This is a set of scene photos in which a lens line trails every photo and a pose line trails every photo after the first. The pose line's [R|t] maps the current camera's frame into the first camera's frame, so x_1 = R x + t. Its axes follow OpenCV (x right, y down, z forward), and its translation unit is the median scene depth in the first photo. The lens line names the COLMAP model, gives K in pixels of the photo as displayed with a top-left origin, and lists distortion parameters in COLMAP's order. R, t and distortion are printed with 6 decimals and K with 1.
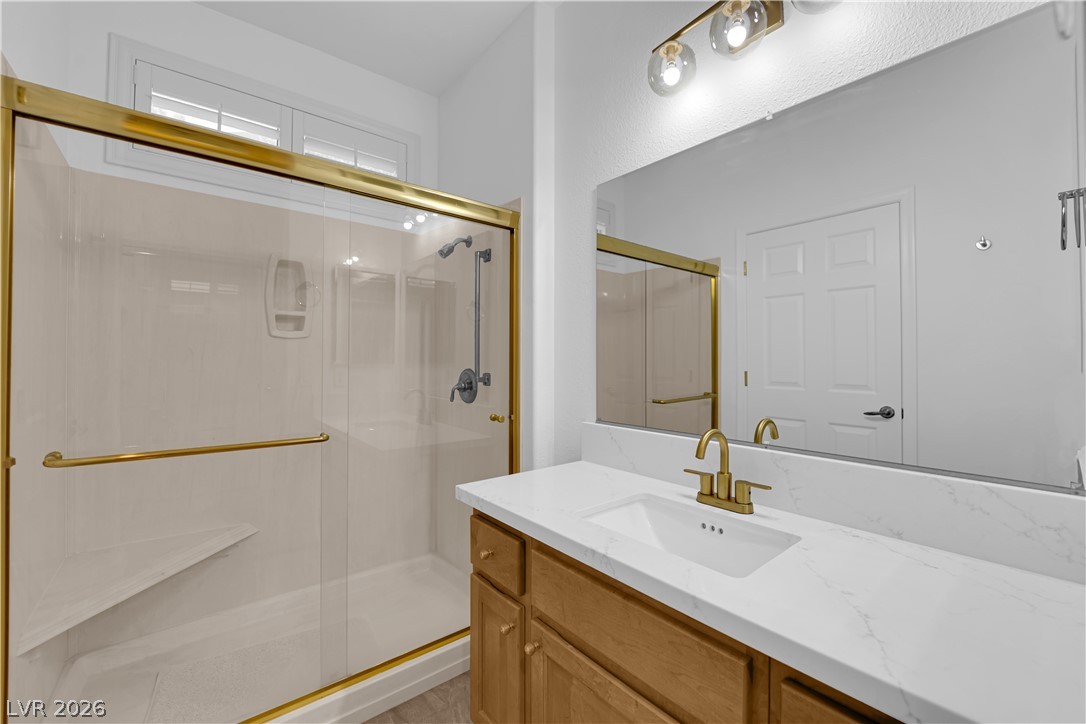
lens RADIAL K [[438.6, 0, 546.7], [0, 438.6, 354.7], [0, 0, 1]] dist [-0.010811, -0.003157]
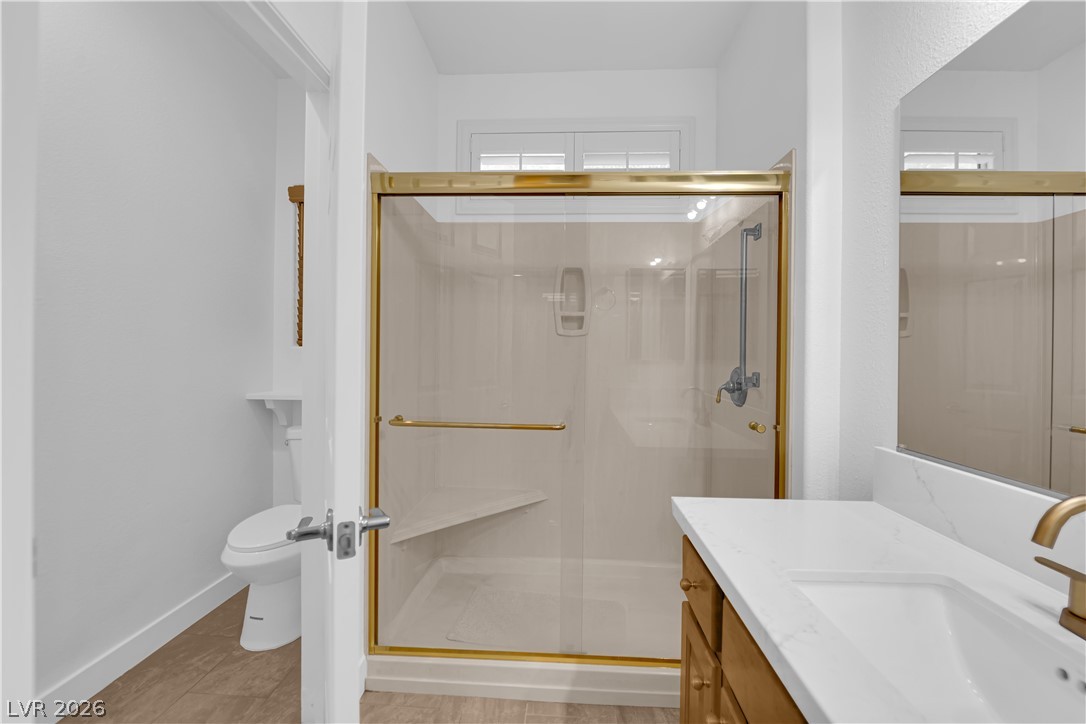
lens RADIAL K [[438.6, 0, 546.4], [0, 438.6, 354.4], [0, 0, 1]] dist [-0.010811, -0.003157]
pose [[0.735057, 0.005190, -0.677986, 0.151106], [0.000061, 0.999970, 0.007721, 0.001439], [0.678006, -0.005717, 0.735035, 0.124895]]
